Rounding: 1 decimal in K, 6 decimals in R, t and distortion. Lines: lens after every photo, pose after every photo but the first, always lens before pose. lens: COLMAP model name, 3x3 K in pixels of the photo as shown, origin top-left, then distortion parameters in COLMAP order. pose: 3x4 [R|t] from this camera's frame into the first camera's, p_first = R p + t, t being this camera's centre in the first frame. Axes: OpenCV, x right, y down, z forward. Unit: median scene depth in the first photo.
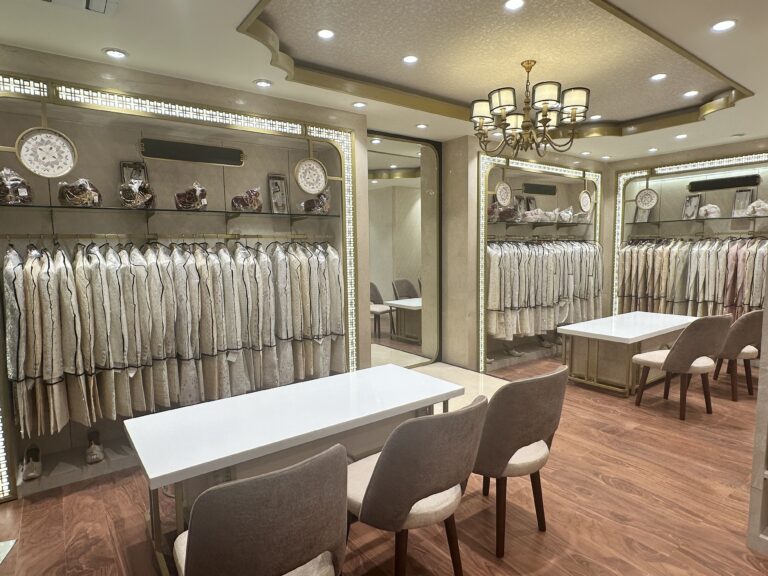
lens RADIAL K [[448.1, 0, 382.0], [0, 448.1, 291.1], [0, 0, 1]] dist [-0.001084, 0.002353]
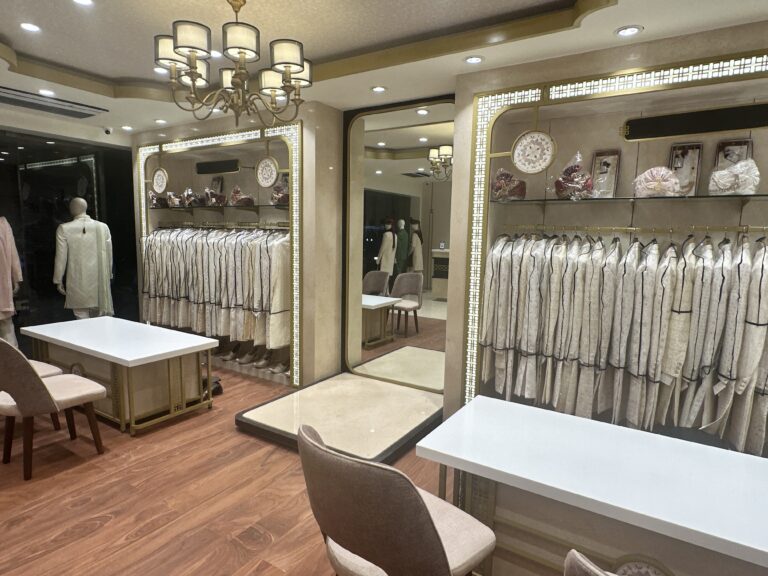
lens RADIAL K [[448.1, 0, 379.7], [0, 448.1, 288.8], [0, 0, 1]] dist [-0.001084, 0.002353]
pose [[0.362152, 0.144209, -0.920896, 1.133204], [-0.112090, 0.987528, 0.110563, -0.129012], [0.925355, 0.063183, 0.373799, 0.921421]]
